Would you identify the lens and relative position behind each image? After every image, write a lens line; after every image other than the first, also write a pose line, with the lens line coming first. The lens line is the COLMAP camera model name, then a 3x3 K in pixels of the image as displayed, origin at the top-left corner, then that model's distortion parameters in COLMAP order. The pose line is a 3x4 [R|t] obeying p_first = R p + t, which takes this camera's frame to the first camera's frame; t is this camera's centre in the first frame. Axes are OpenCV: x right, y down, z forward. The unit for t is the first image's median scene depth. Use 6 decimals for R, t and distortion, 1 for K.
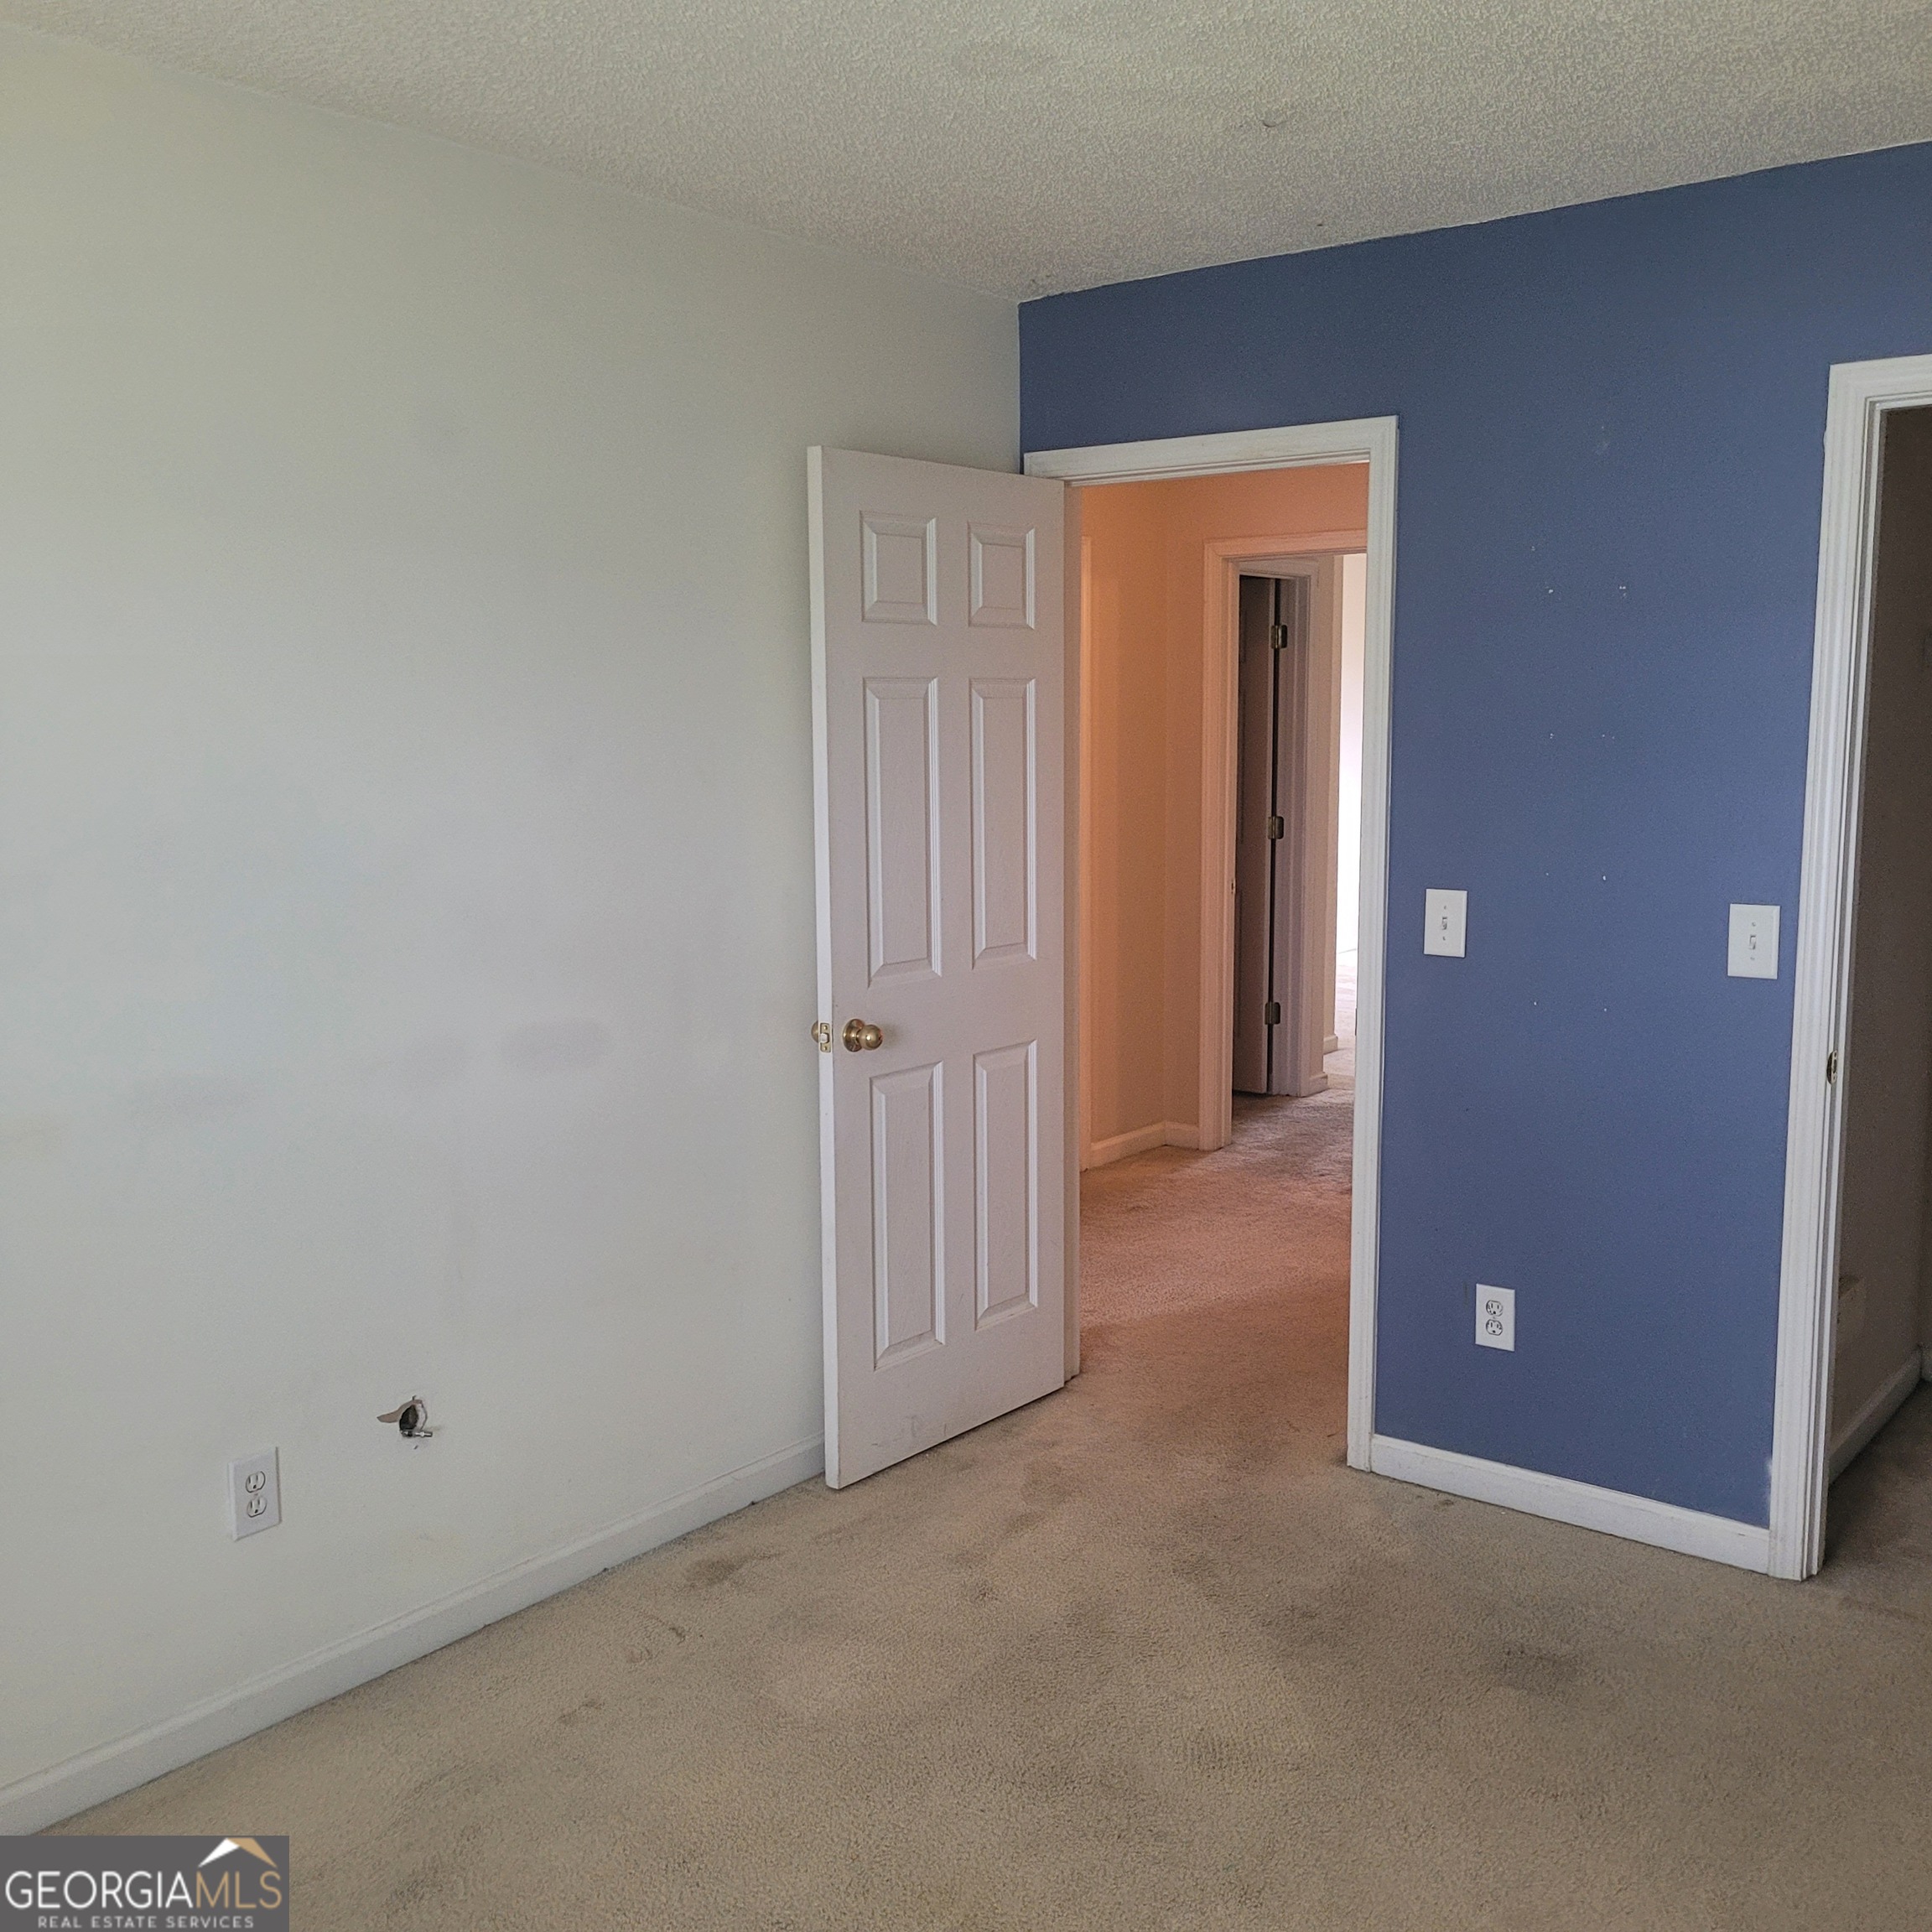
lens RADIAL K [[1983.6, 0, 966.0], [0, 1983.6, 966.0], [0, 0, 1]] dist [0.071925, 0.003069]
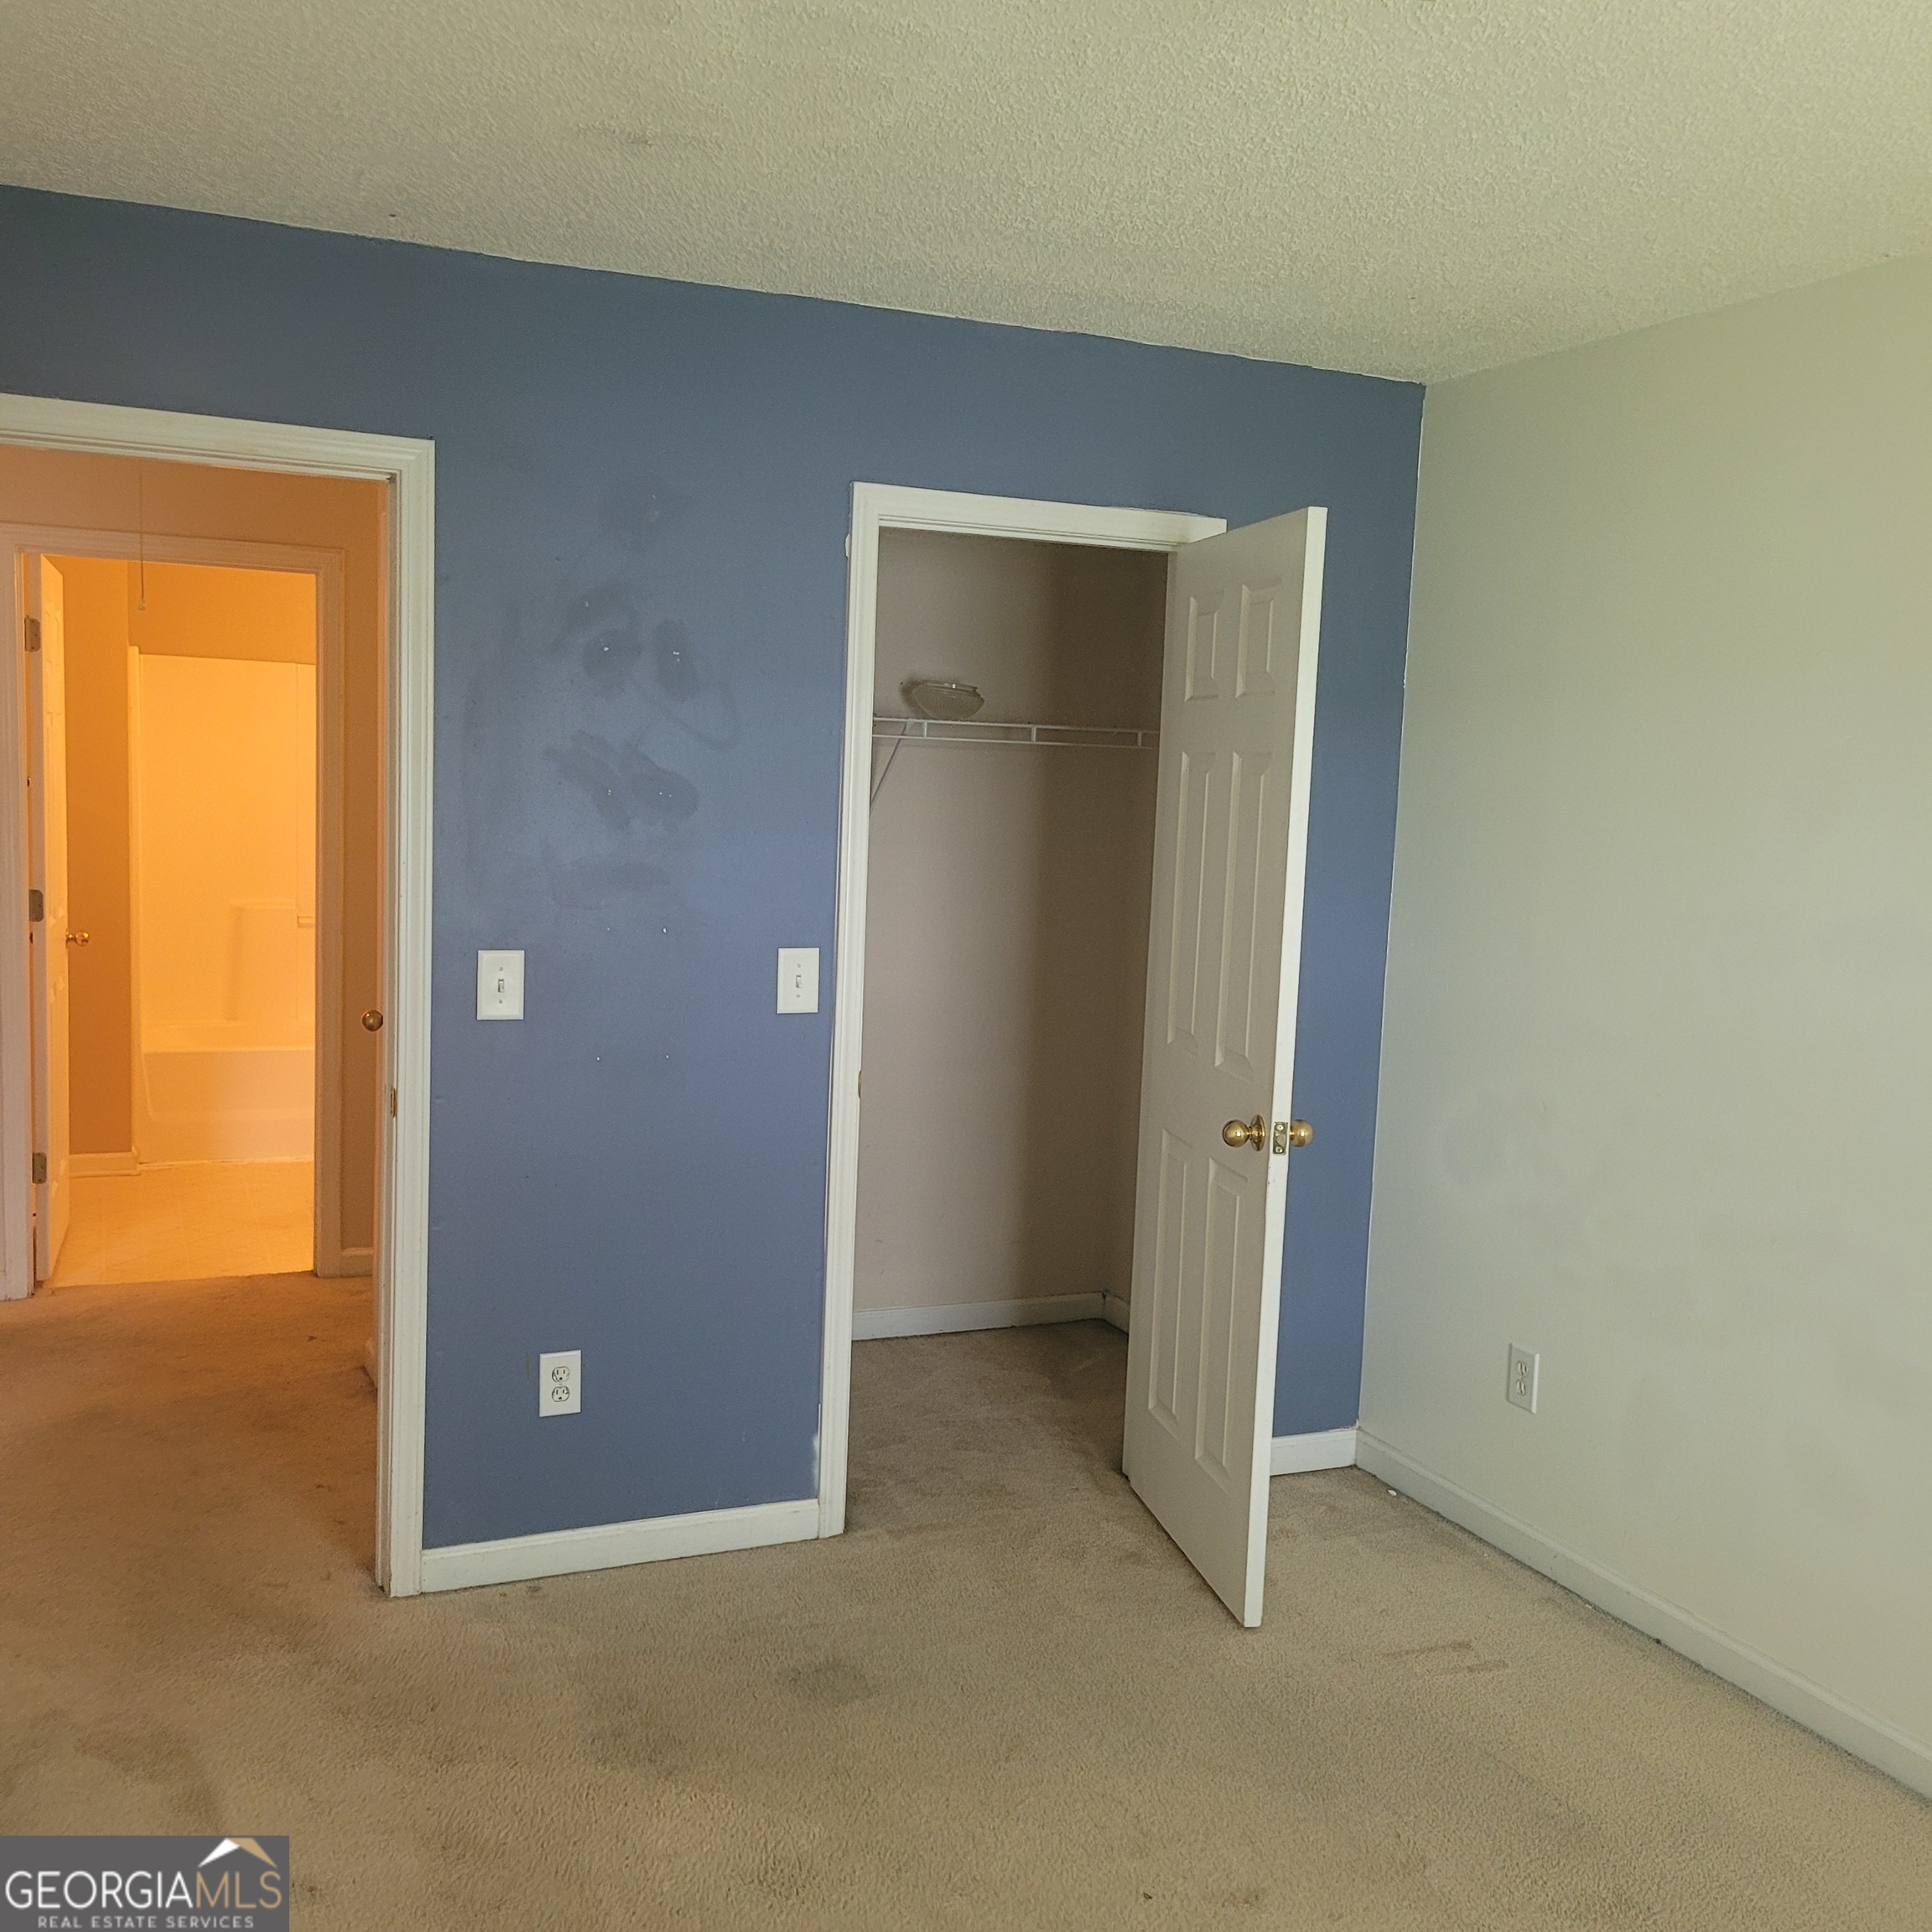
lens RADIAL K [[1961.4, 0, 961.7], [0, 1961.4, 976.7], [0, 0, 1]] dist [0.087207, -0.104604]
pose [[0.481696, -0.067007, 0.873773, -0.476064], [0.075946, 0.996513, 0.034552, -0.041456], [-0.873041, 0.049716, 0.485106, 0.352512]]
